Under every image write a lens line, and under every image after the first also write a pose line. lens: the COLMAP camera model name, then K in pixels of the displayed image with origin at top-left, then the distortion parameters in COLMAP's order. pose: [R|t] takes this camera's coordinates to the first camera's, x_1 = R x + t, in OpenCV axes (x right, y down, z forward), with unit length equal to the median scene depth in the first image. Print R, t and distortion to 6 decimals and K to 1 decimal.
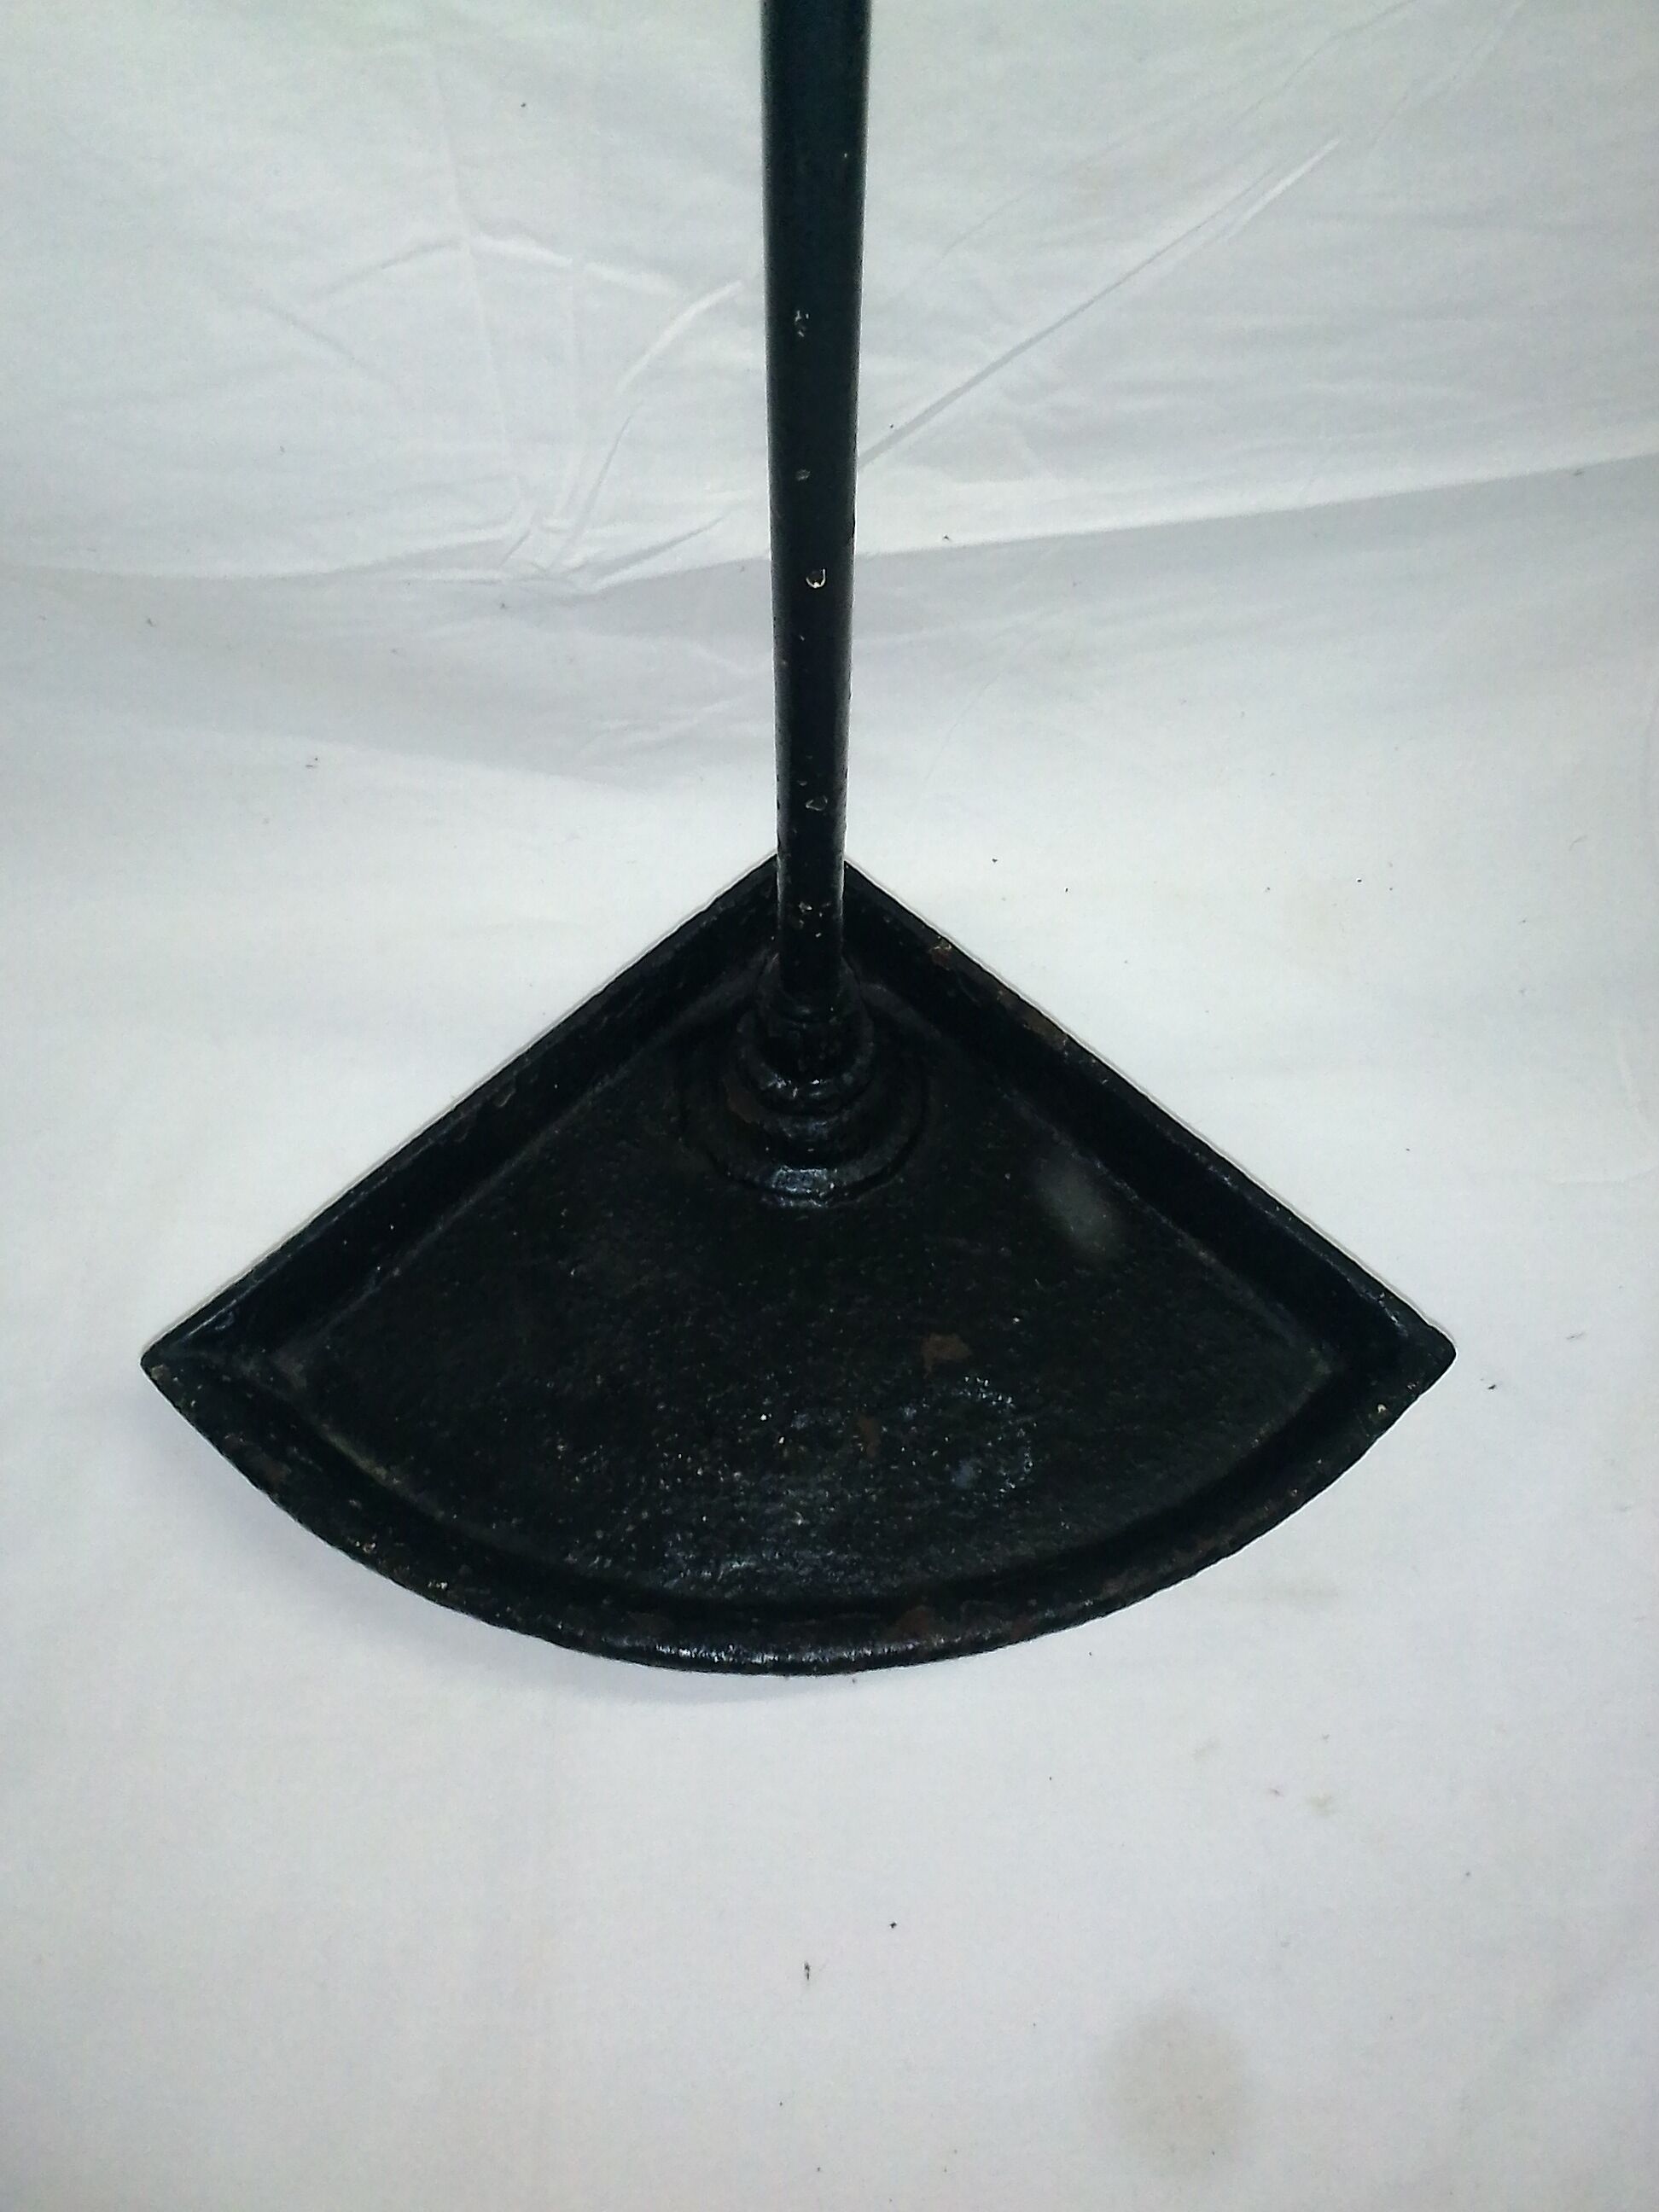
lens RADIAL K [[1737.7, 0, 843.8], [0, 1737.7, 1100.7], [0, 0, 1]] dist [0.078662, -0.114975]
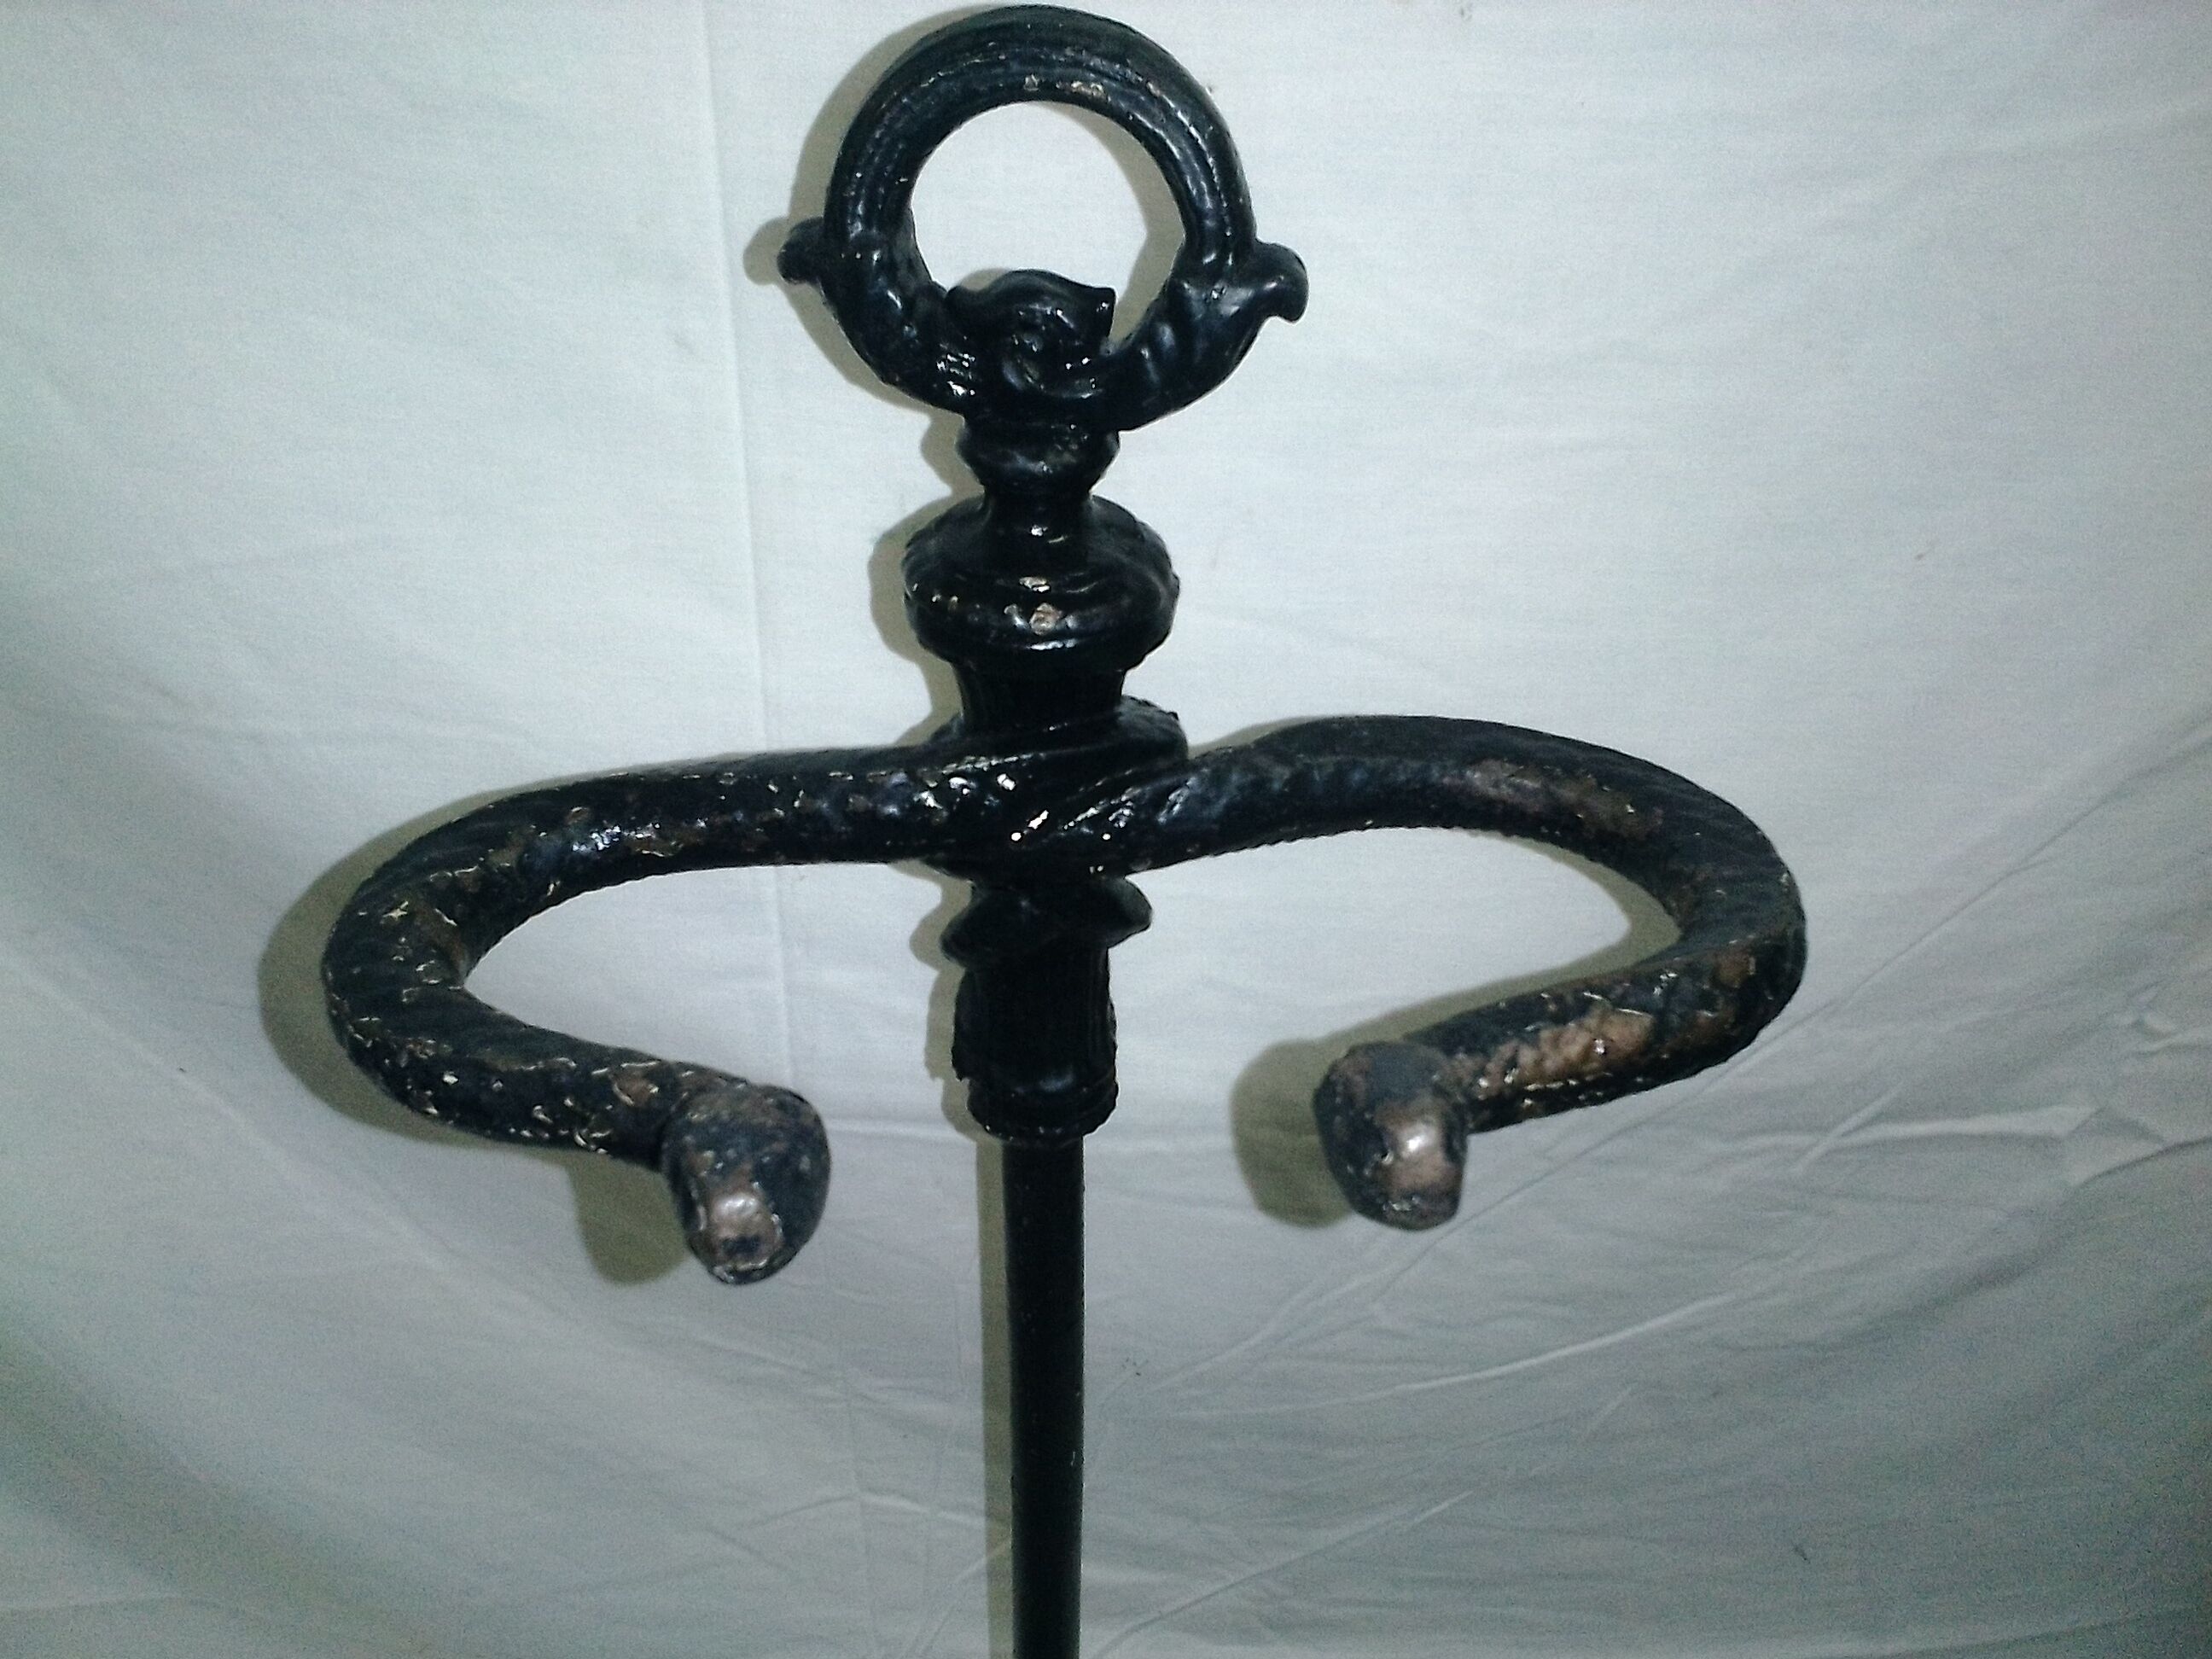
lens RADIAL K [[1737.7, 0, 1094.8], [0, 1737.7, 831.0], [0, 0, 1]] dist [0.078662, -0.114975]
pose [[0.992815, 0.052092, -0.107726, 0.090337], [-0.095101, 0.889895, -0.446141, -0.312304], [0.072624, 0.453180, 0.888456, -0.439778]]
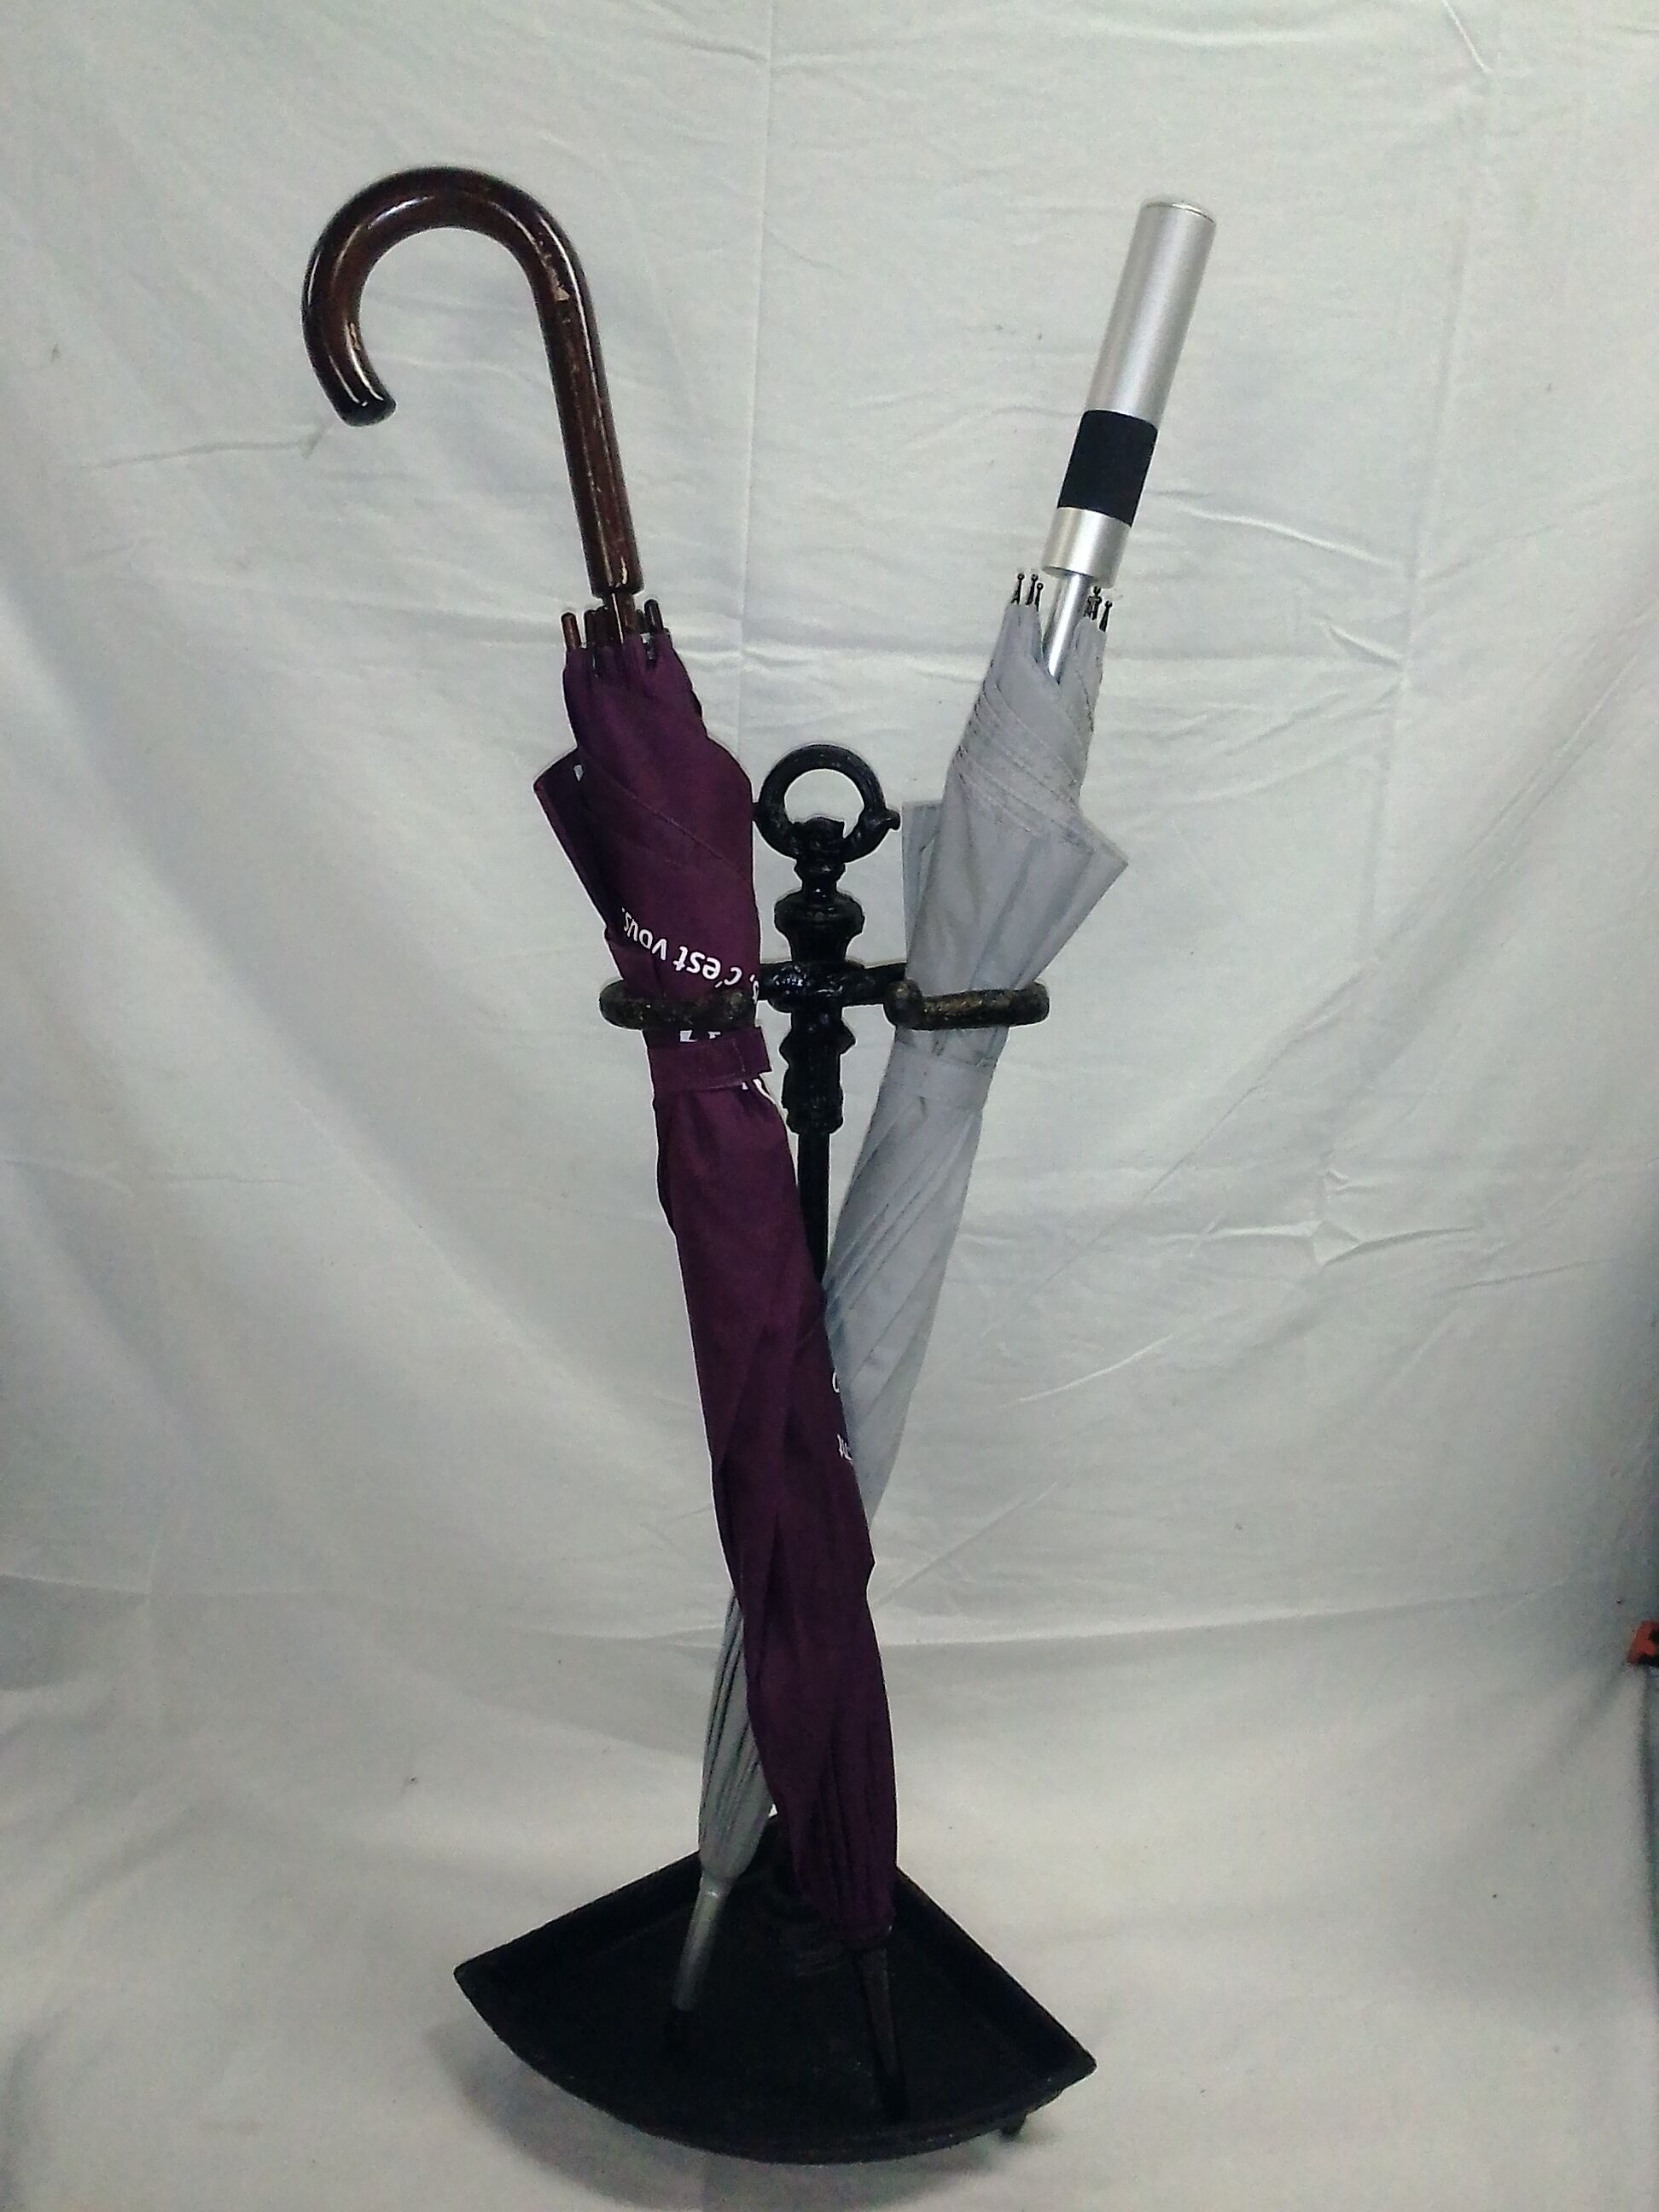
lens RADIAL K [[1842.6, 0, 826.2], [0, 1842.6, 1108.5], [0, 0, 1]] dist [0.087929, -0.006390]
pose [[0.997932, 0.017227, -0.061927, 0.080709], [-0.054674, 0.734104, -0.676832, 0.824448], [0.033801, 0.678819, 0.733528, -1.249689]]
